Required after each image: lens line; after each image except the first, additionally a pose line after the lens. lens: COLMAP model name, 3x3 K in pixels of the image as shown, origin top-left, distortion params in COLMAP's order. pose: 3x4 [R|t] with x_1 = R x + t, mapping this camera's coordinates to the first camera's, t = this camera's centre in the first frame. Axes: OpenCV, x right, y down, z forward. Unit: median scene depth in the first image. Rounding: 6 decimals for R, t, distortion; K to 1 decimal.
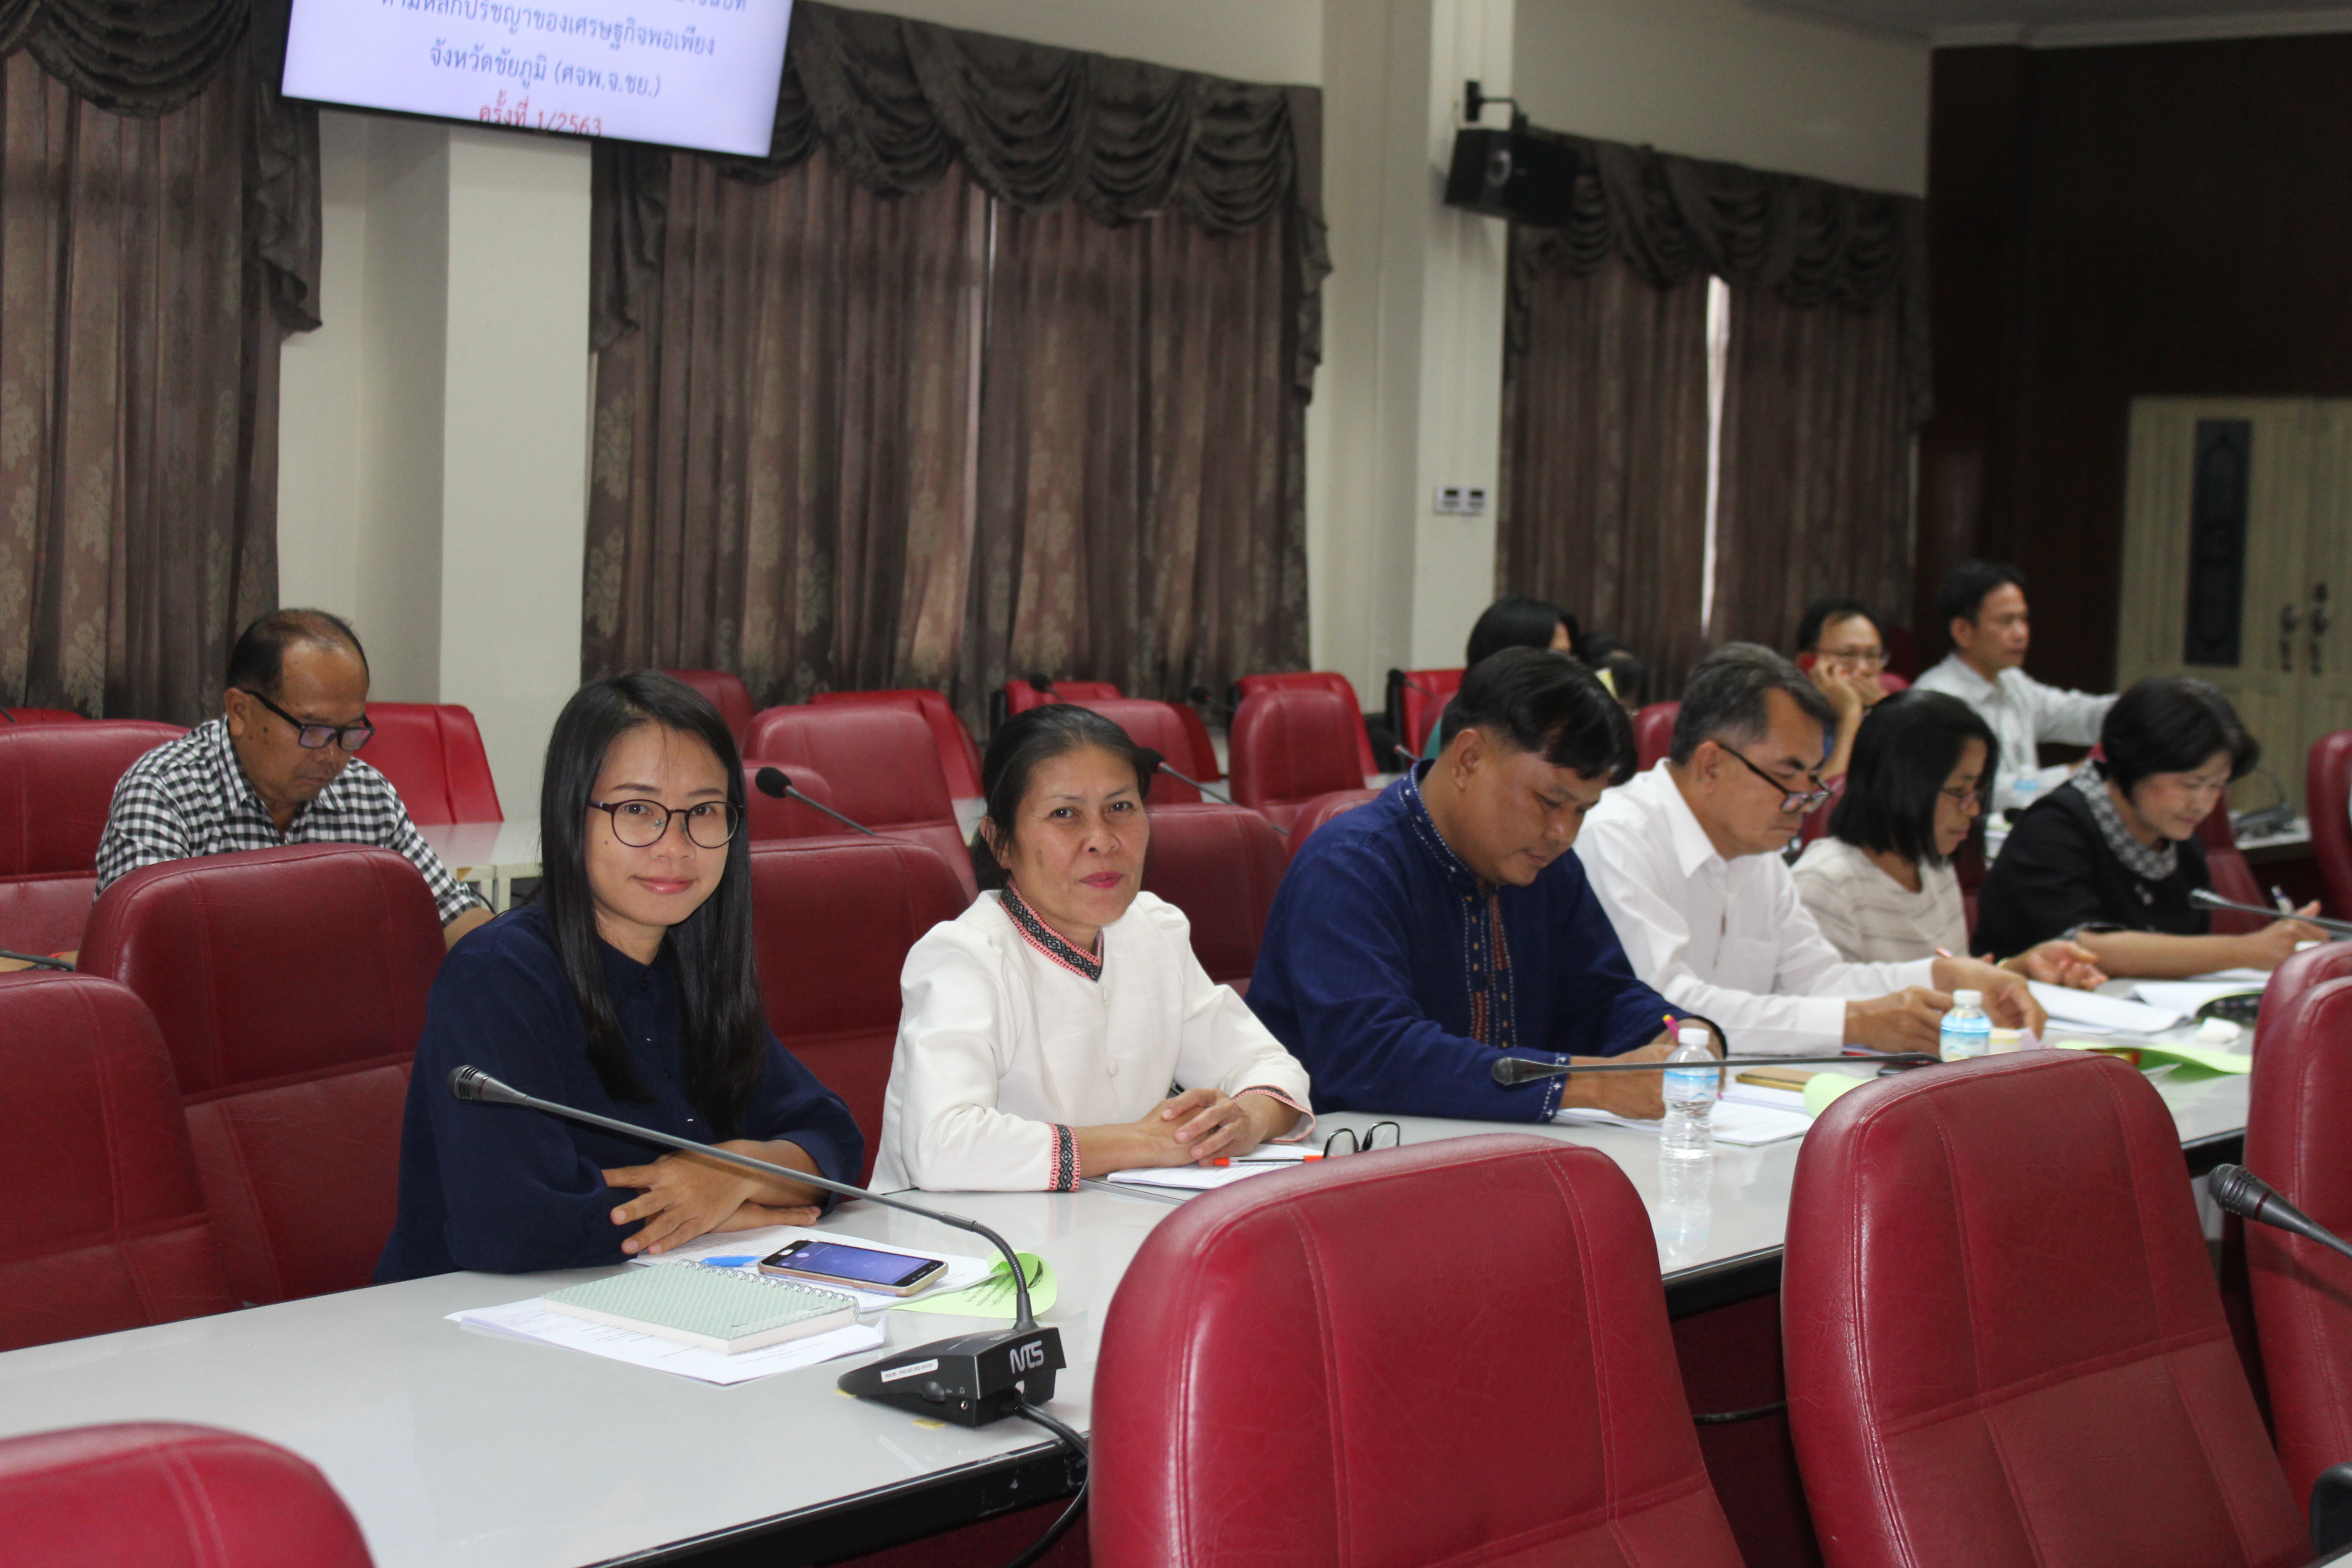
lens RADIAL K [[3702.4, 0, 1178.7], [0, 3702.4, 778.8], [0, 0, 1]] dist [0.012900, 0.000000]
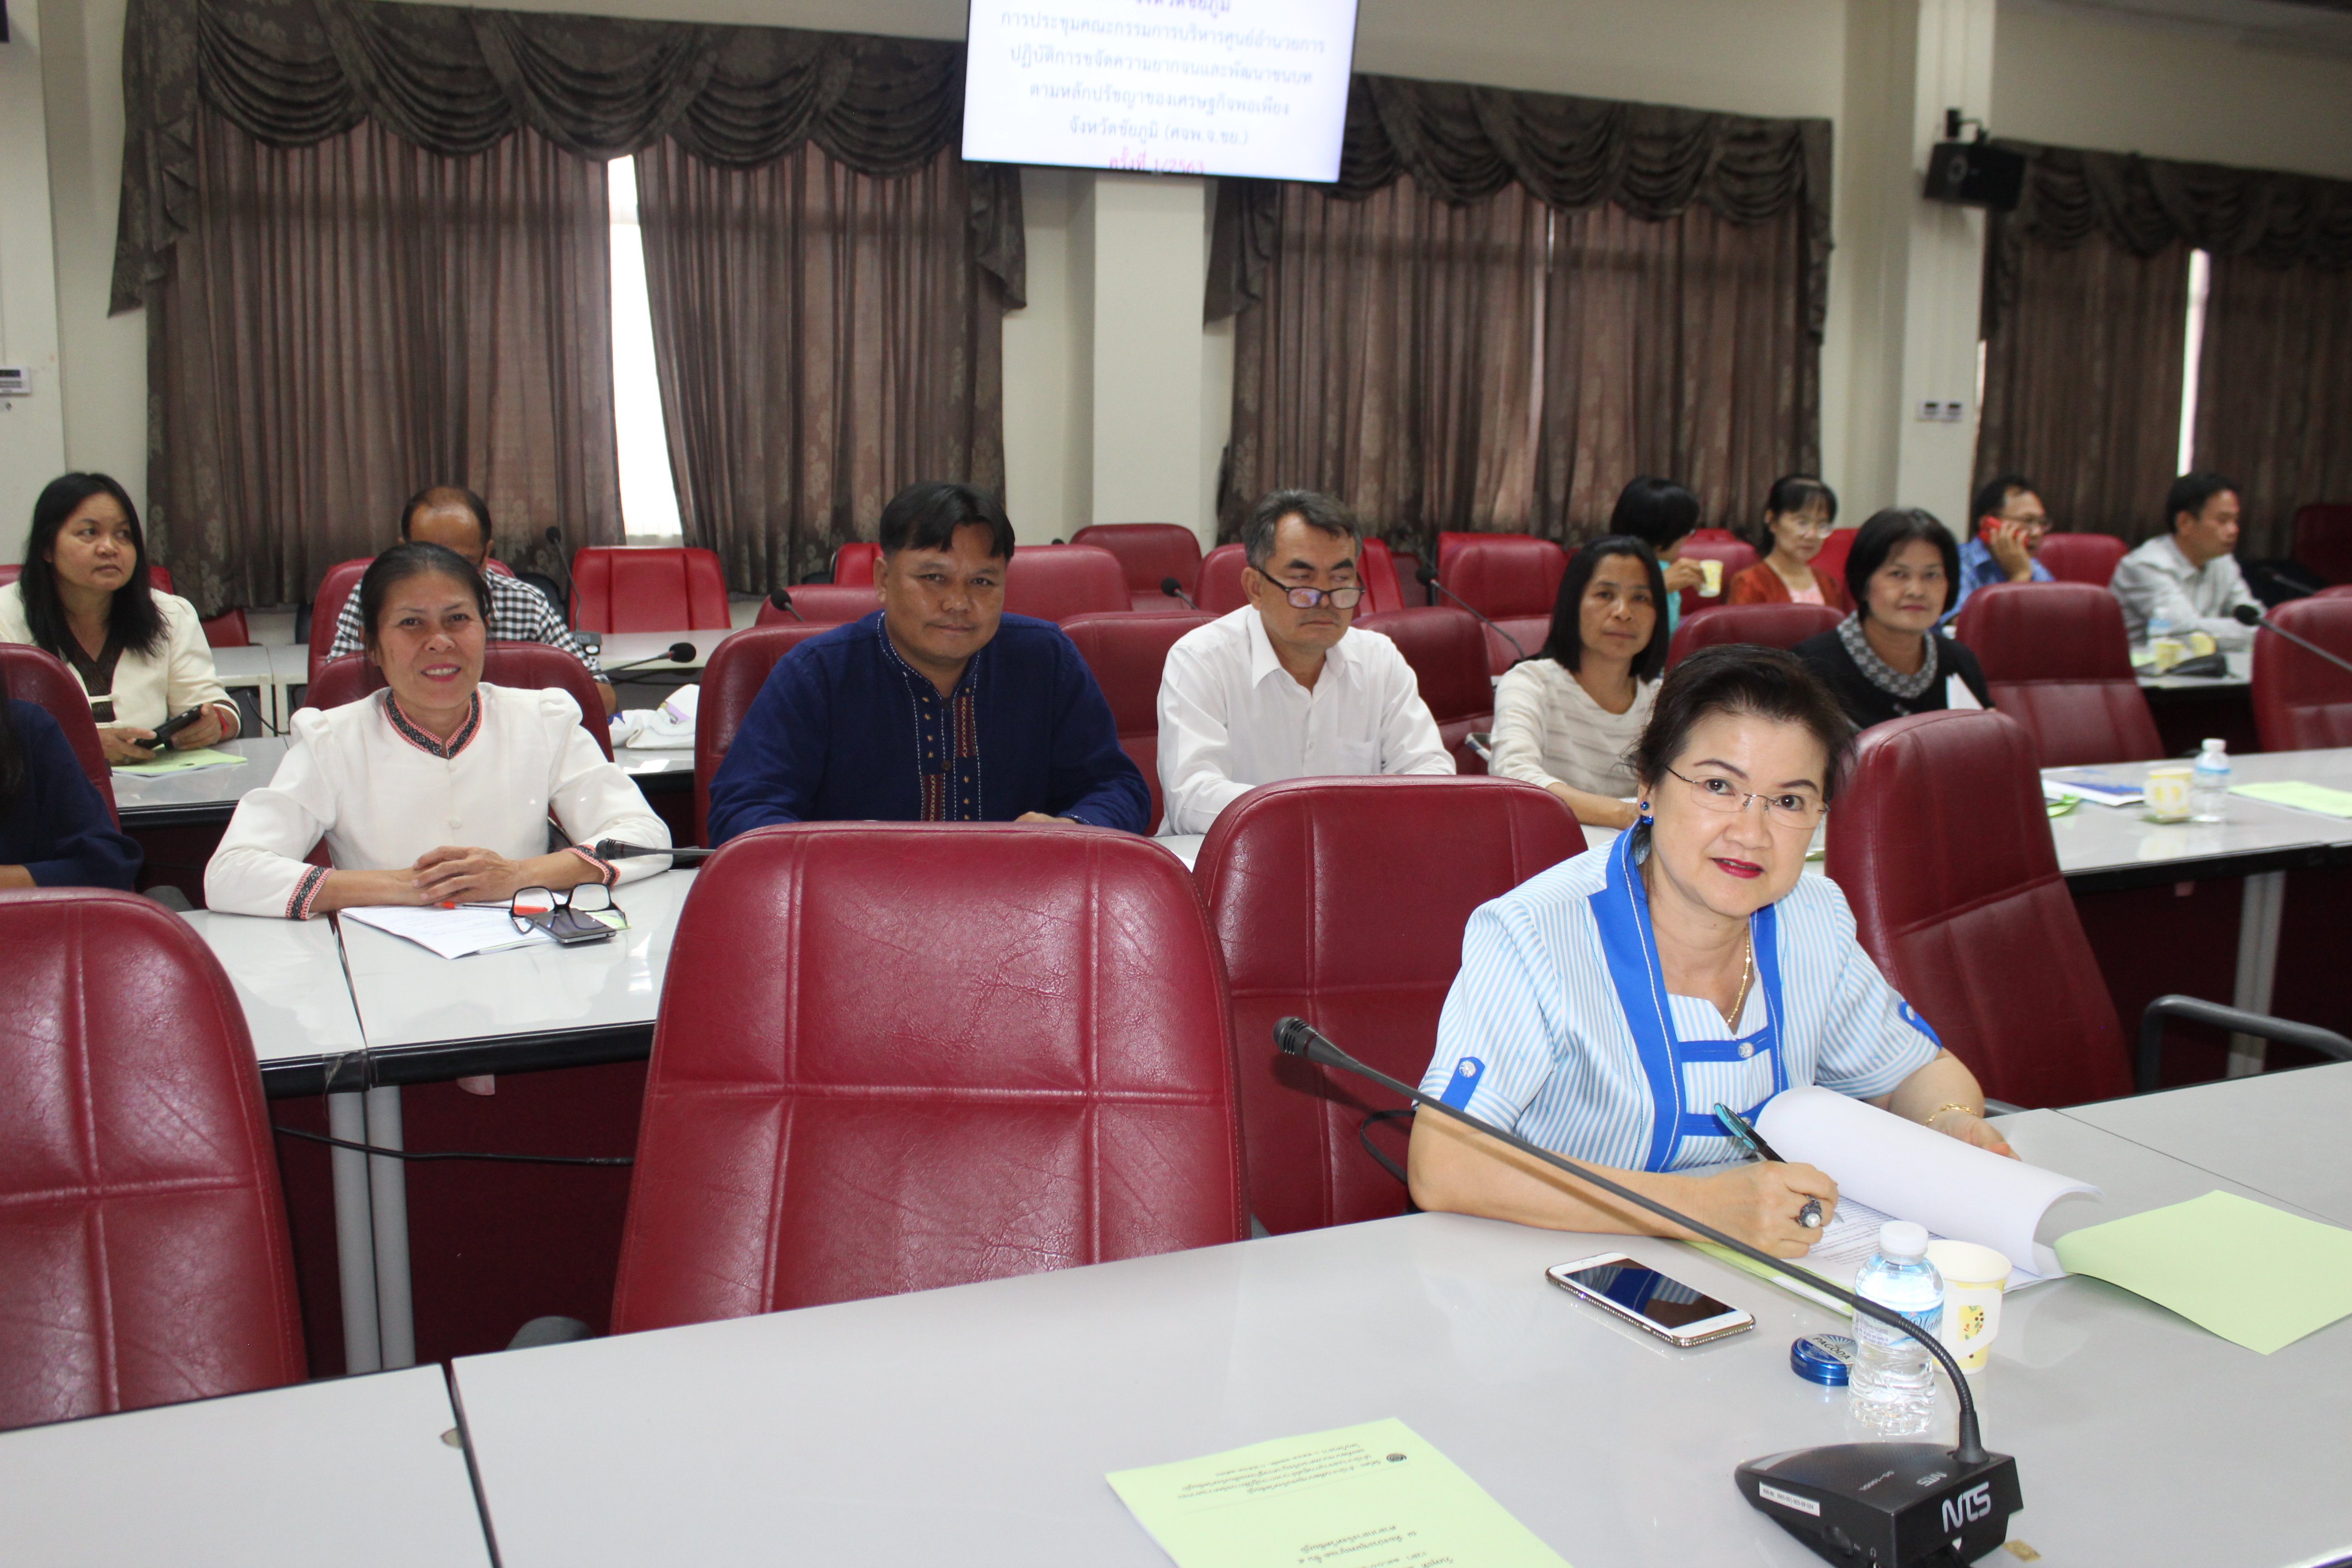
lens RADIAL K [[2133.1, 0, 1175.1], [0, 2133.1, 773.8], [0, 0, 1]] dist [-0.118482, 0.081515]
pose [[0.899238, 0.053159, -0.434218, 0.188967], [-0.016593, 0.996020, 0.087576, -0.002880], [0.437146, -0.071547, 0.896540, 0.167308]]
